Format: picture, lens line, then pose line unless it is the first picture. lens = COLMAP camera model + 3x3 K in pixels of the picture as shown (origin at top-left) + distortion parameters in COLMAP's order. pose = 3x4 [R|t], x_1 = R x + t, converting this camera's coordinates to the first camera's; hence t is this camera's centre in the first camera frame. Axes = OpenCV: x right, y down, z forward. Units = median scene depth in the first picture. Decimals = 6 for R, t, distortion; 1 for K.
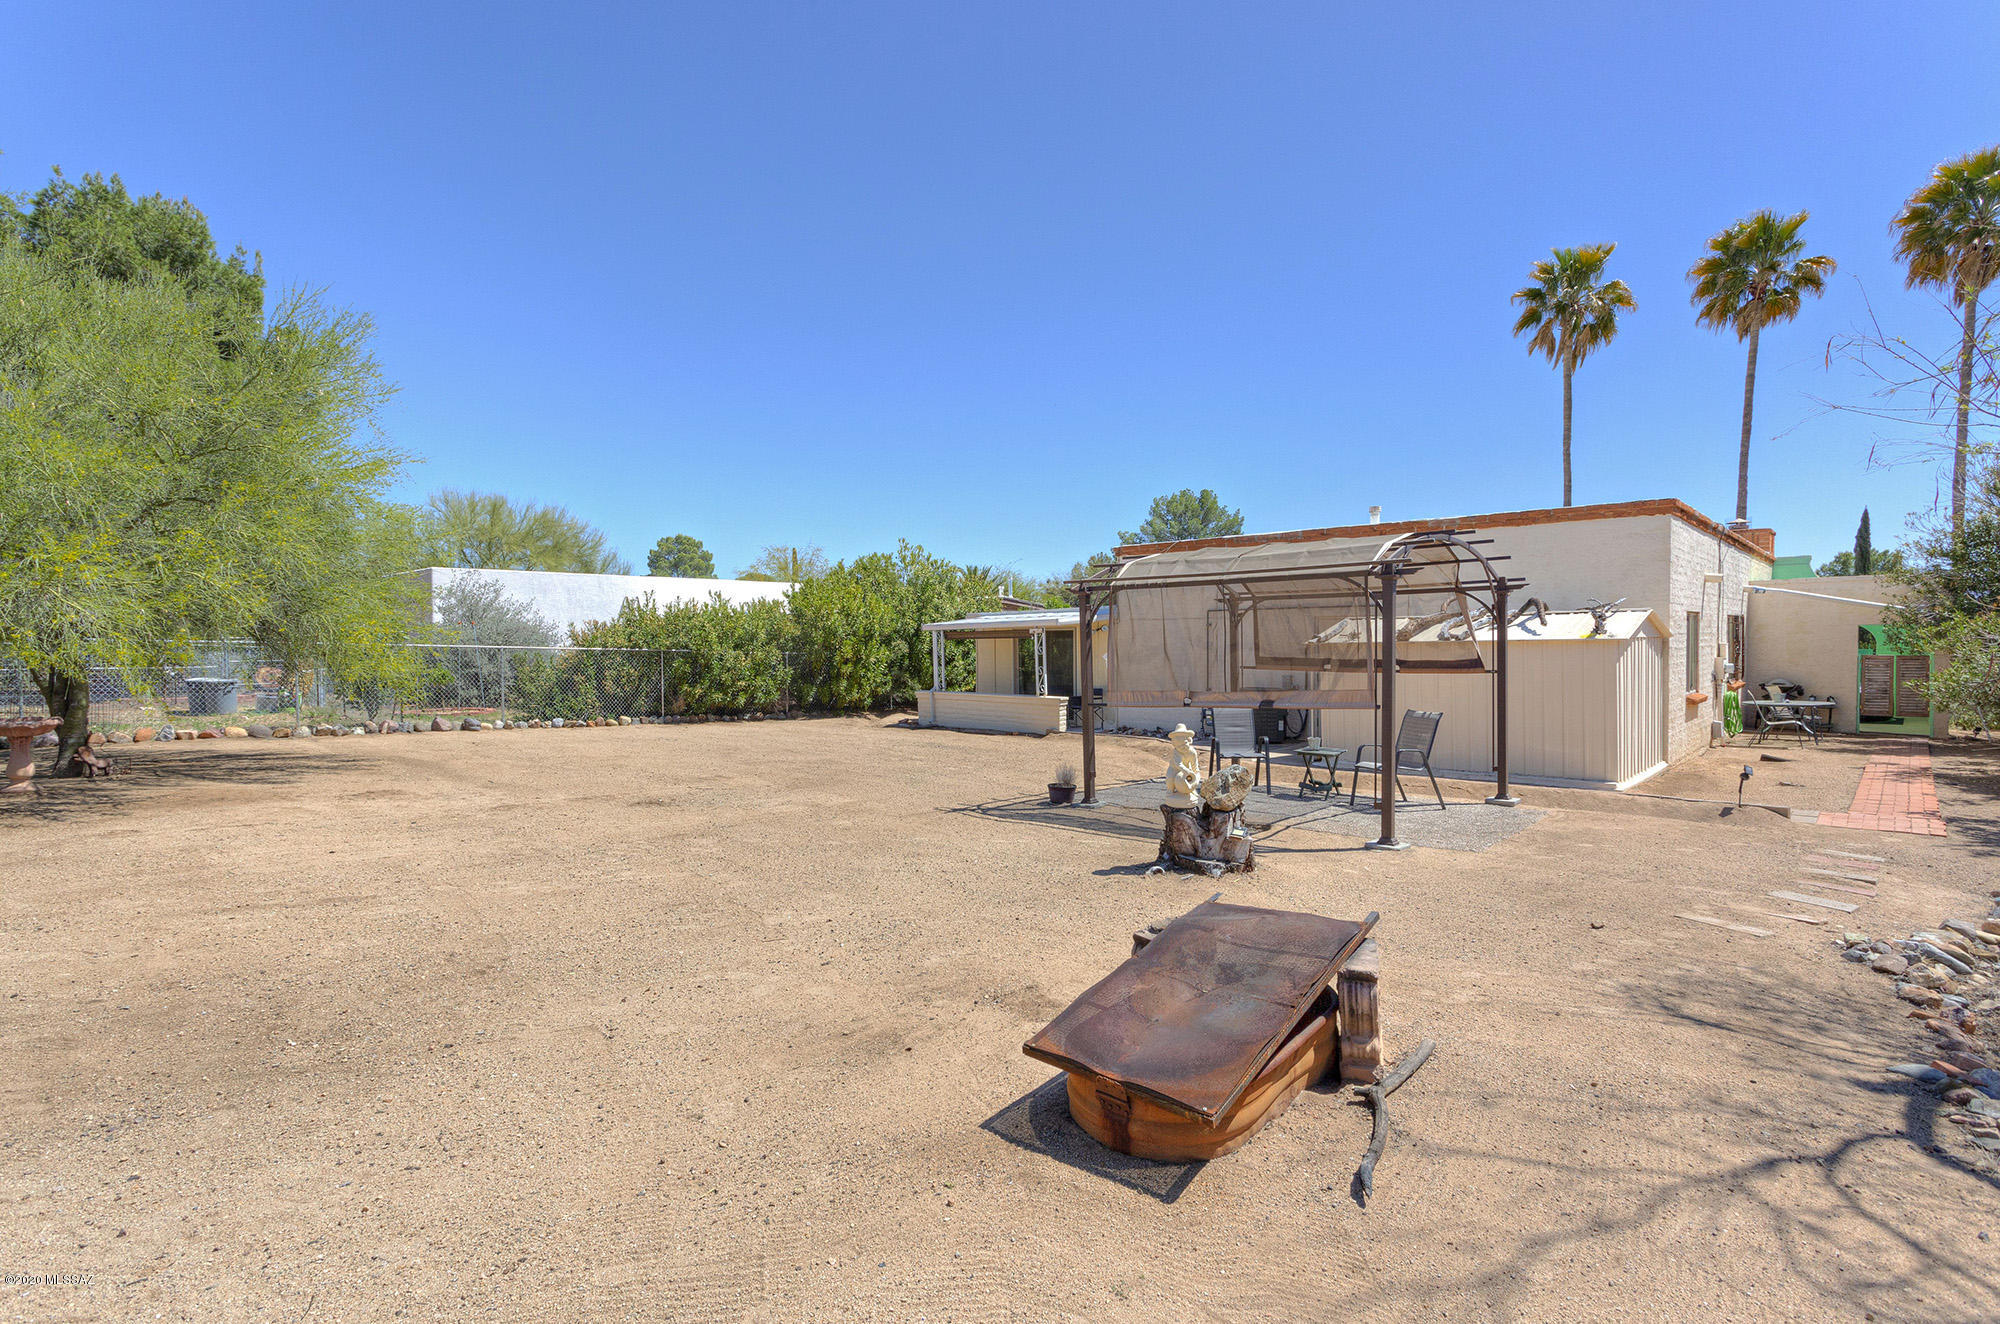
lens RADIAL K [[970.8, 0, 993.9], [0, 970.8, 661.7], [0, 0, 1]] dist [0.003503, 0.000564]
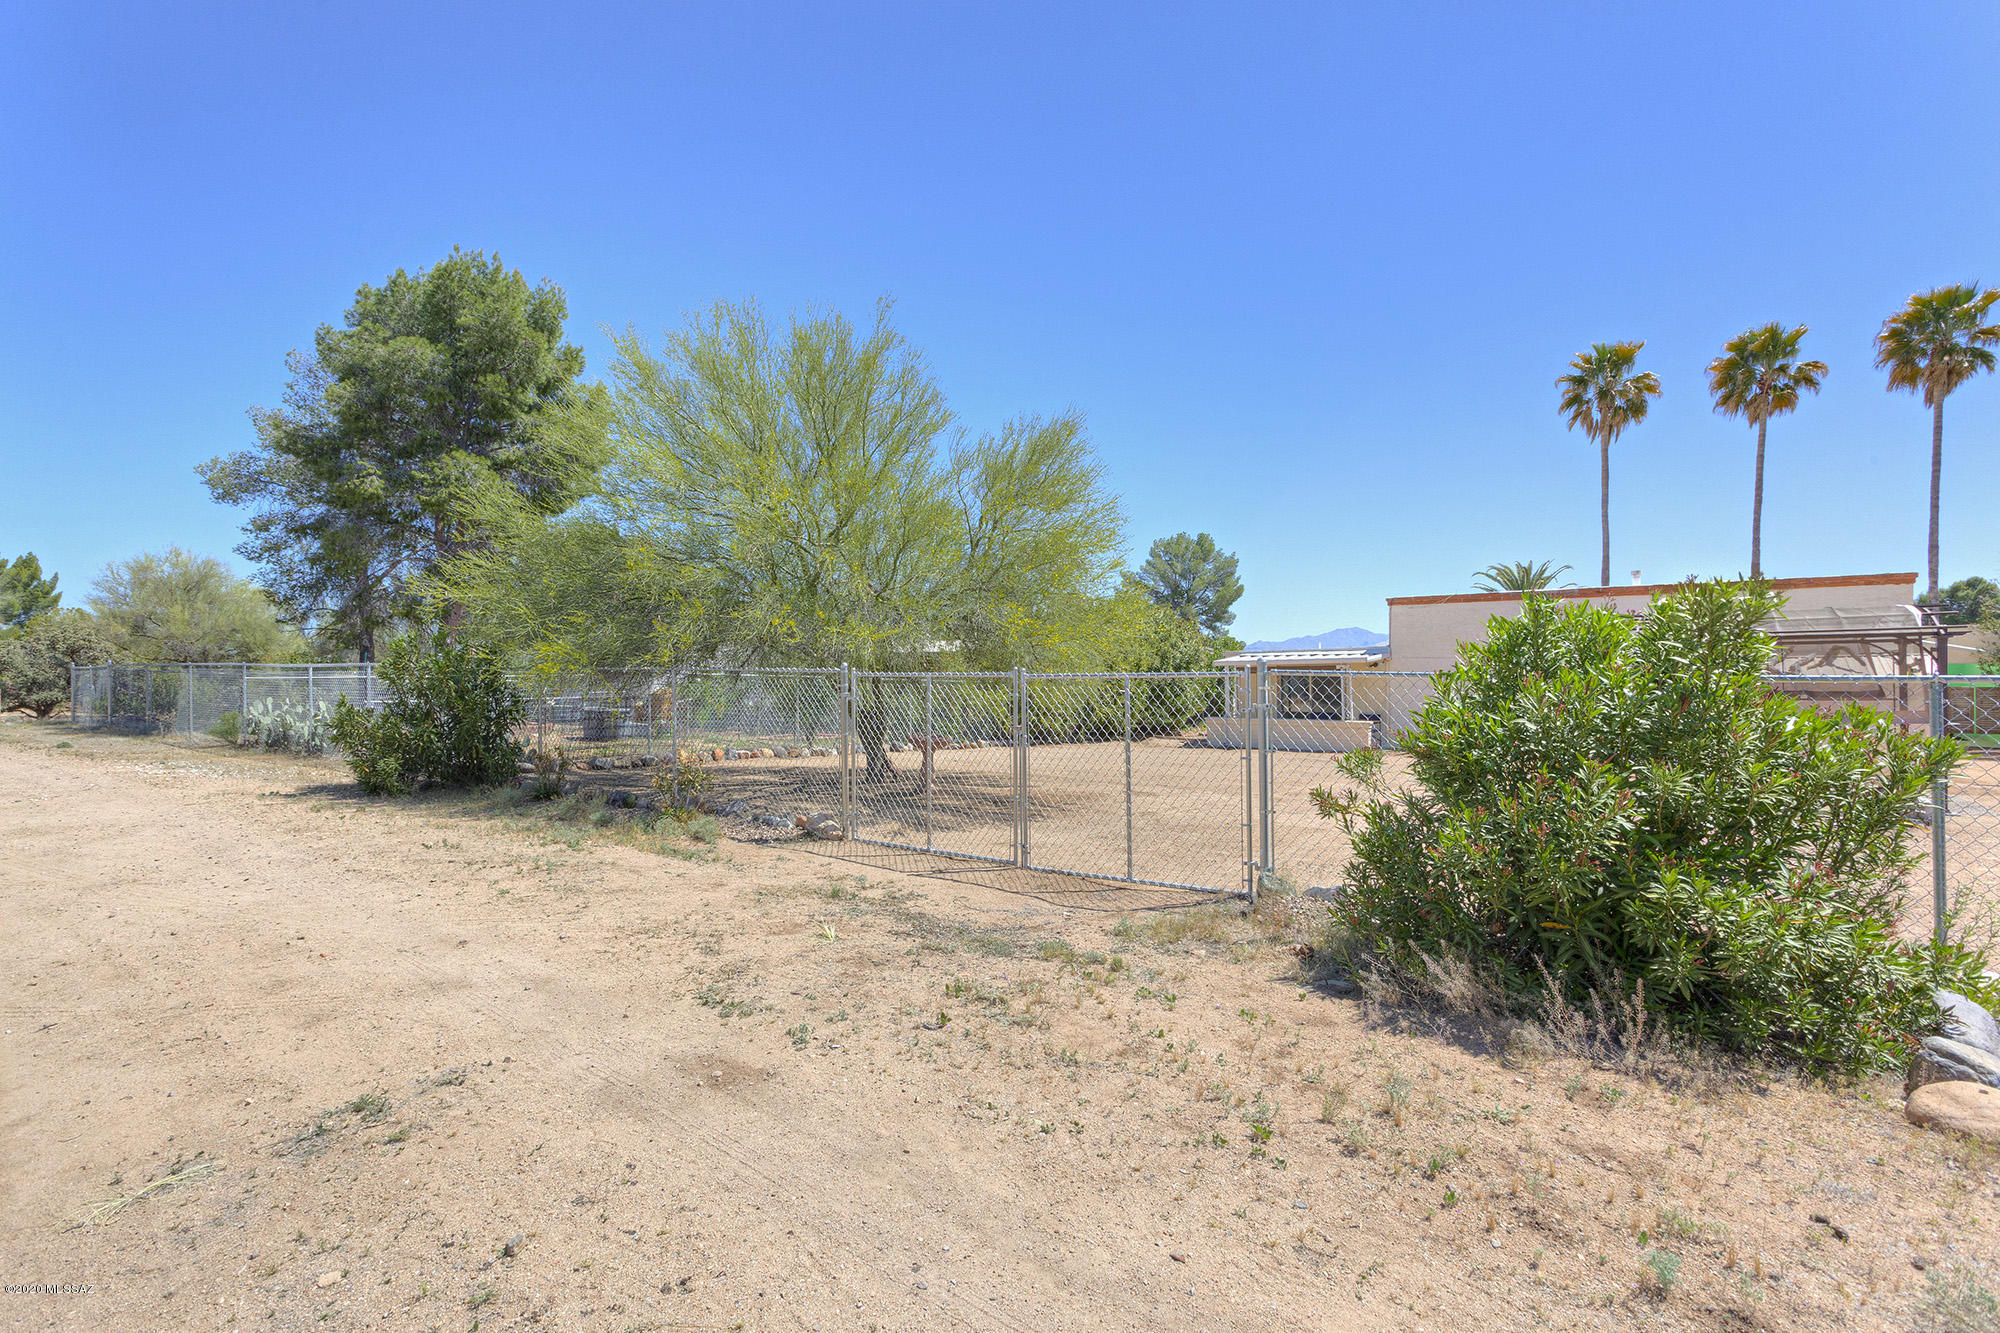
lens RADIAL K [[970.8, 0, 1004.0], [0, 970.8, 666.9], [0, 0, 1]] dist [0.003503, 0.000564]
pose [[0.994121, 0.001680, 0.108260, -0.284979], [0.001405, 0.999595, -0.028414, 0.001215], [-0.108264, 0.028399, 0.993716, -0.090505]]
